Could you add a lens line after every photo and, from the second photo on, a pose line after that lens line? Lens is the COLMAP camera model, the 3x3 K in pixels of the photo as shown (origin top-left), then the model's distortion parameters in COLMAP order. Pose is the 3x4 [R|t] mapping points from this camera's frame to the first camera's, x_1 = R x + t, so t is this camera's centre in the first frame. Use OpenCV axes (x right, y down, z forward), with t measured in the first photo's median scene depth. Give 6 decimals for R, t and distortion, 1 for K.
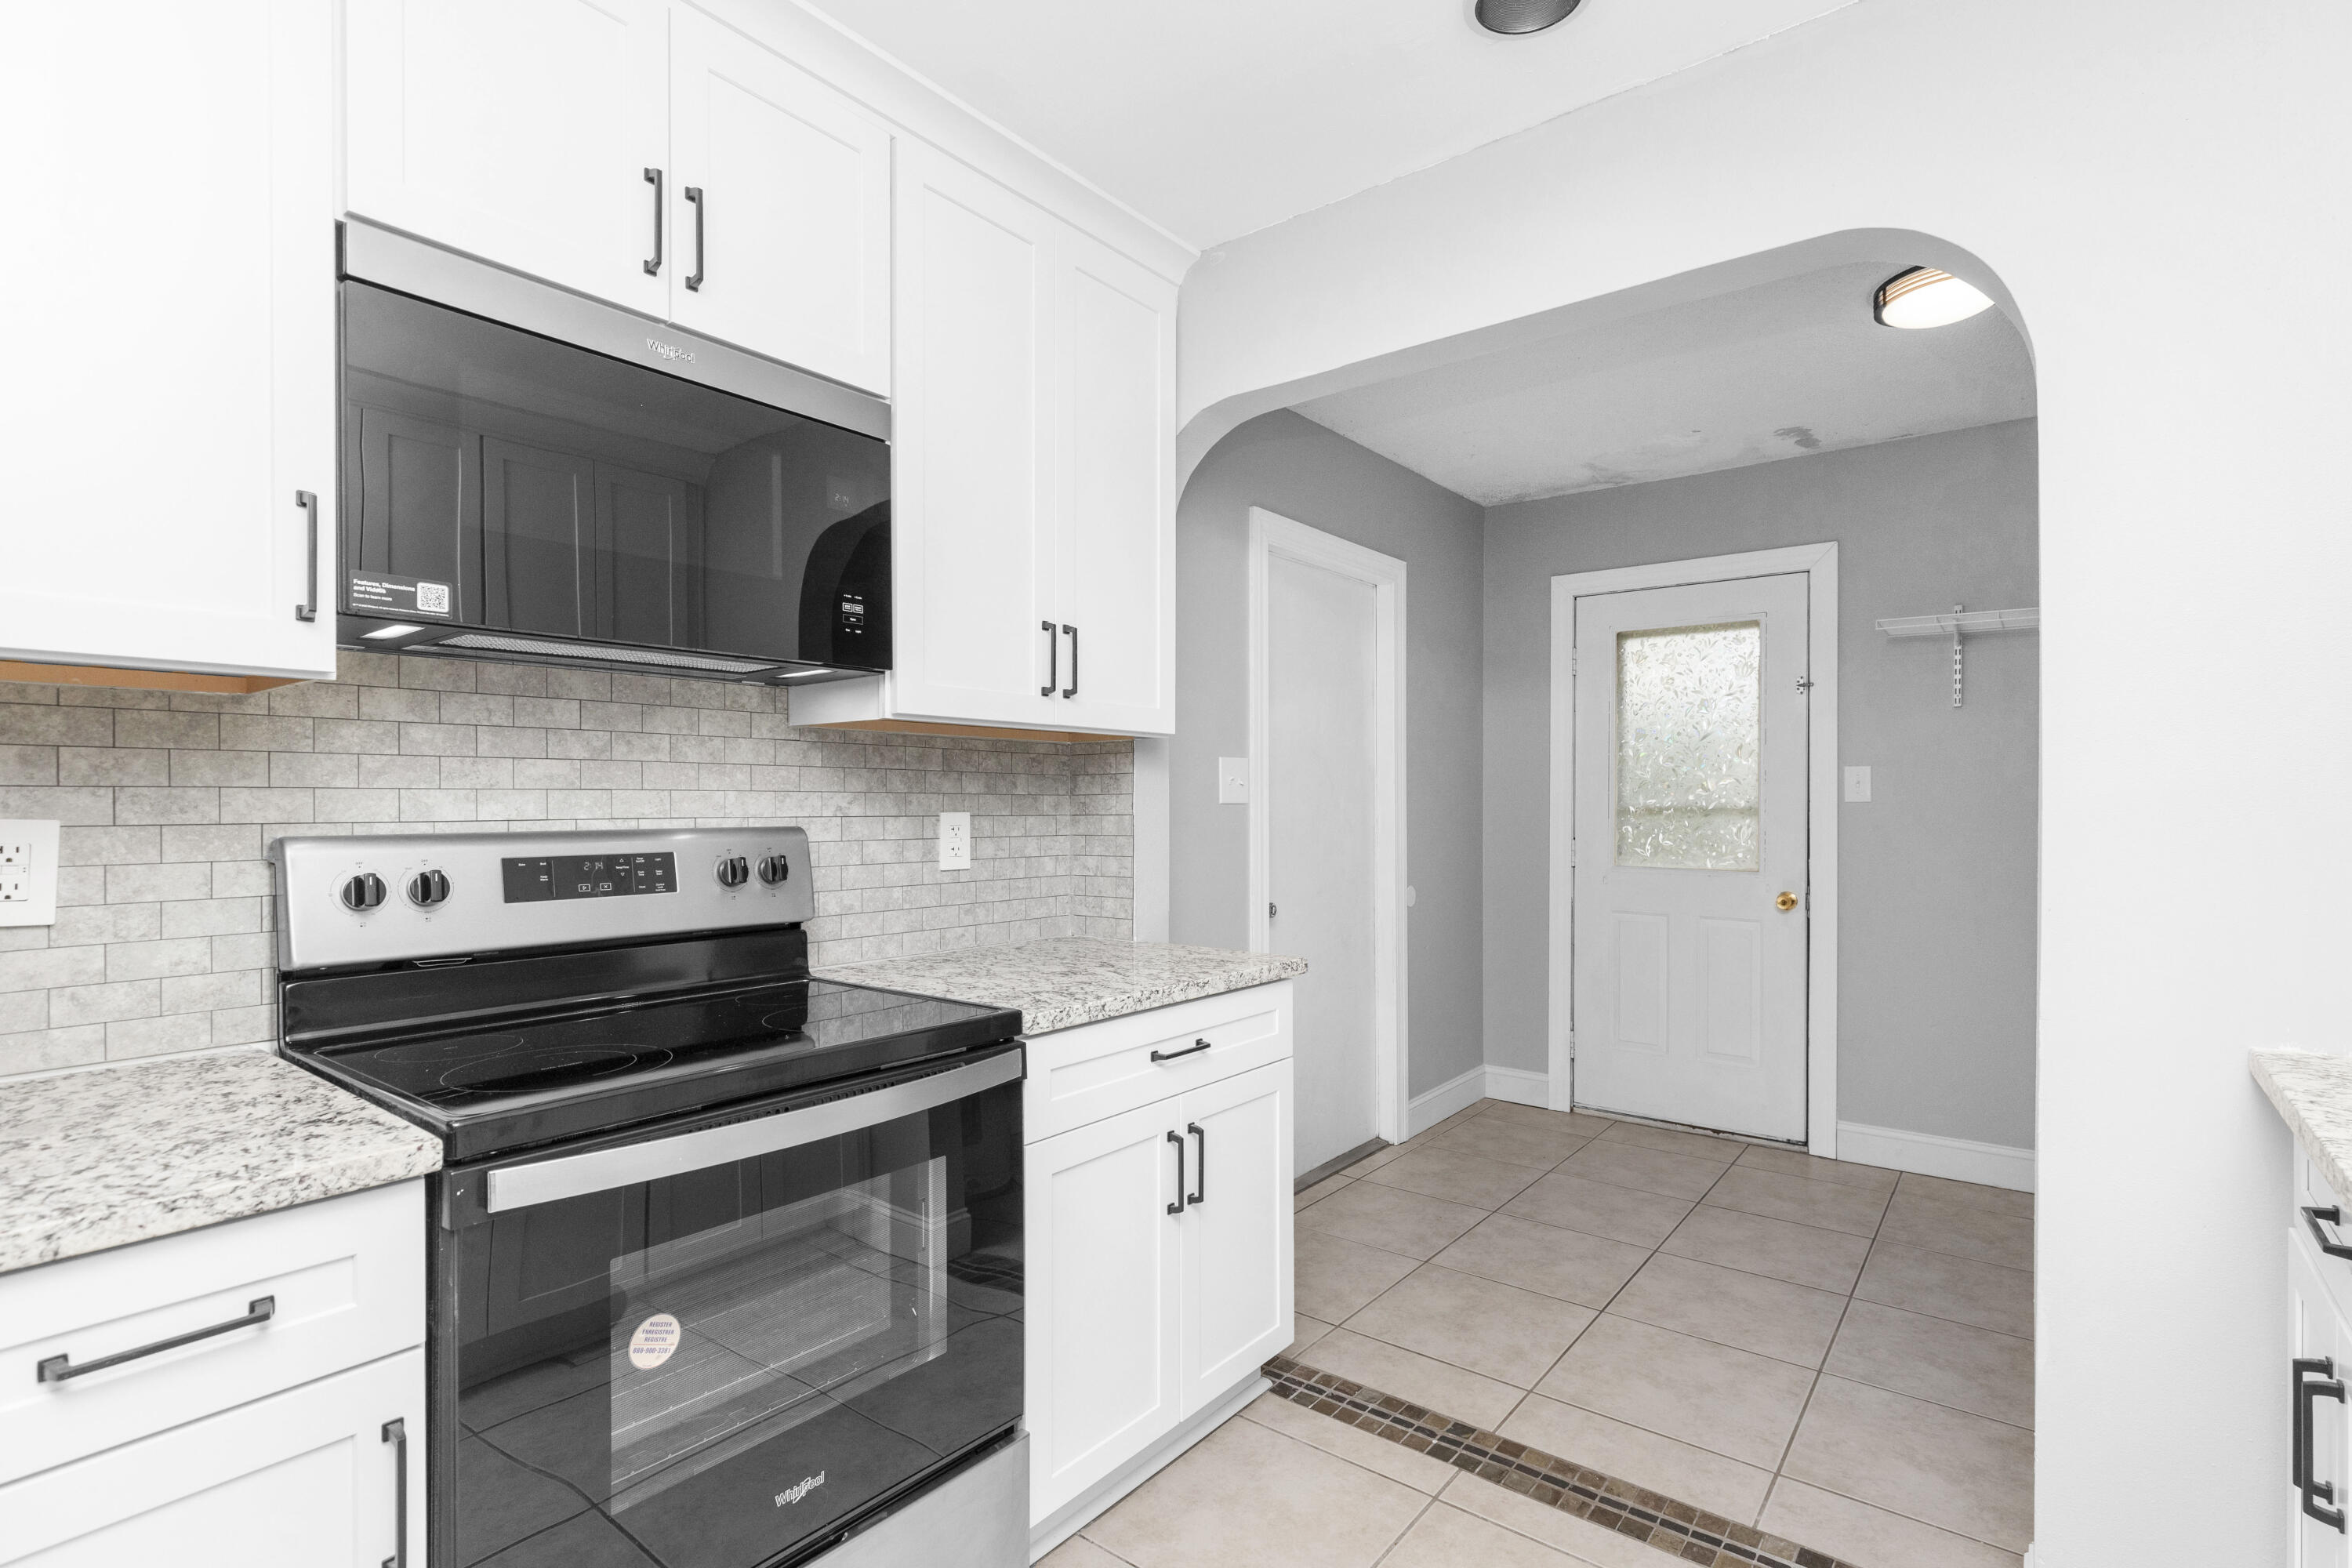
lens RADIAL K [[1132.1, 0, 1186.2], [0, 1132.1, 799.9], [0, 0, 1]] dist [0.013684, -0.001888]
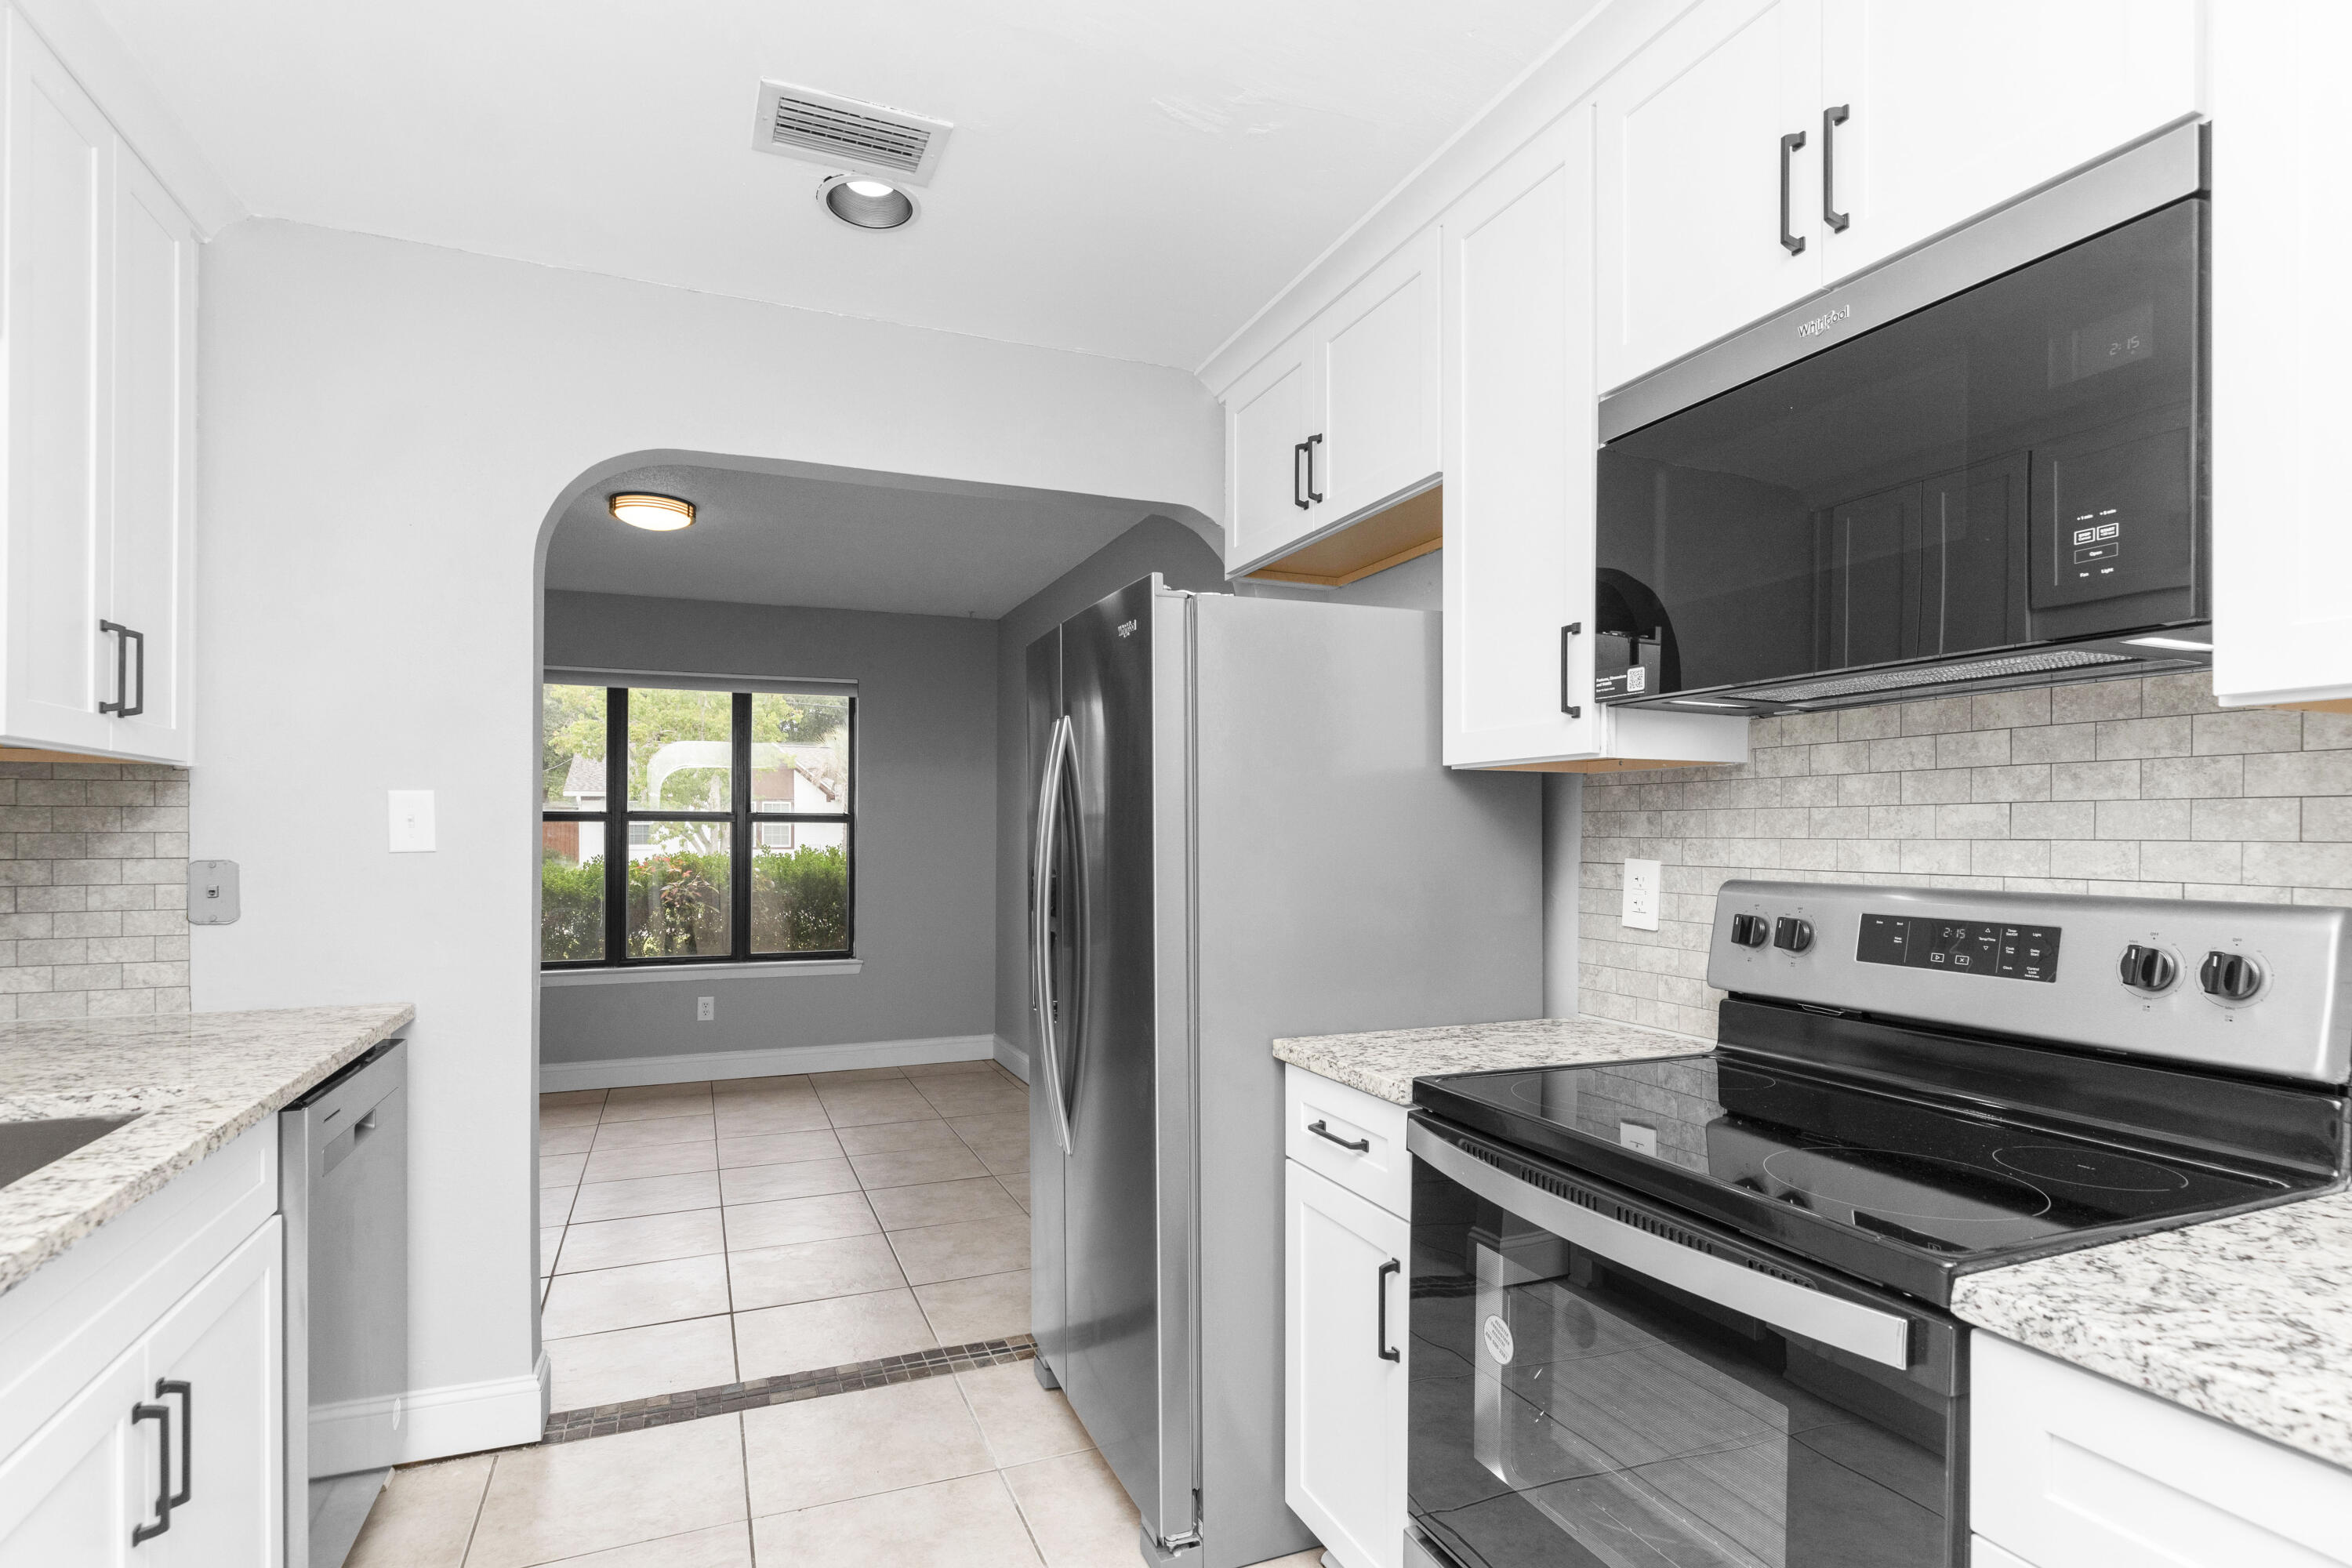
lens RADIAL K [[1155.8, 0, 1155.4], [0, 1155.8, 826.7], [0, 0, 1]] dist [-0.004246, -0.001205]
pose [[-0.497128, -0.004357, -0.867667, 0.484224], [-0.000490, 0.999989, -0.004740, -0.014442], [0.867677, -0.001931, -0.497124, 0.903317]]
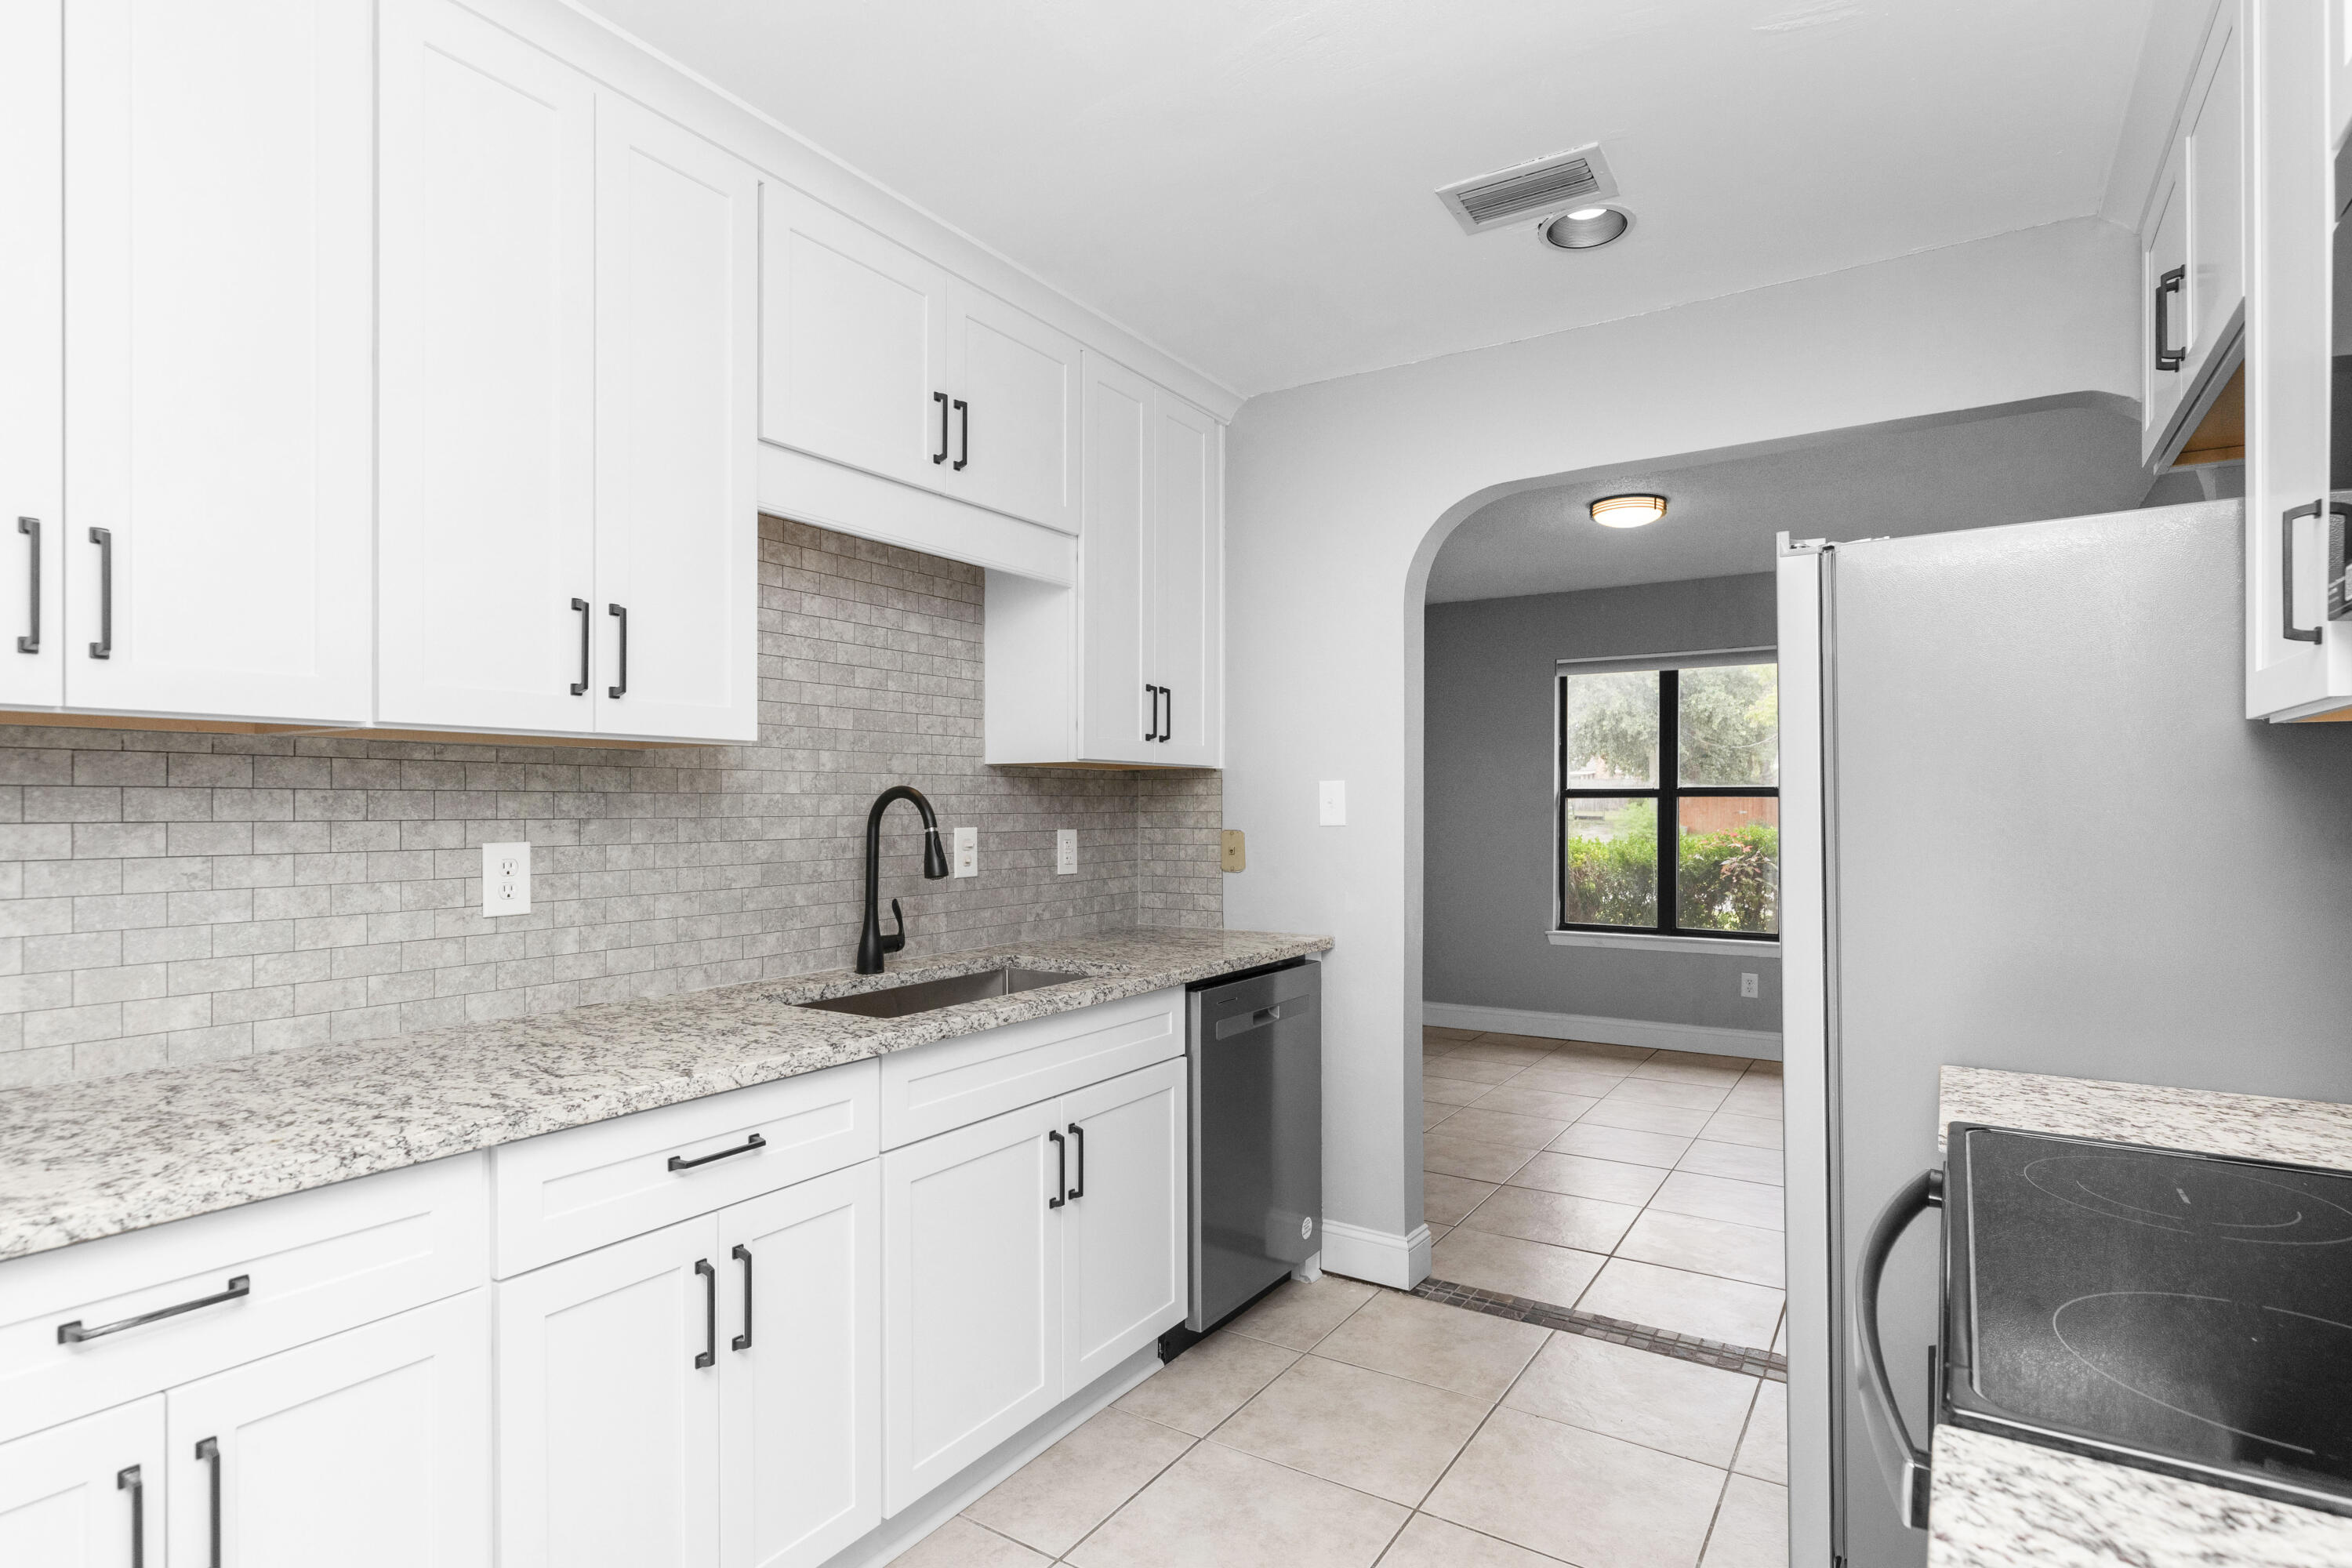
lens RADIAL K [[1155.8, 0, 1163.5], [0, 1155.8, 795.2], [0, 0, 1]] dist [-0.004246, -0.001205]
pose [[-0.996430, 0.002049, -0.084399, 0.154423], [0.002872, 0.999950, -0.009630, -0.023035], [0.084375, -0.009838, -0.996386, 1.317010]]
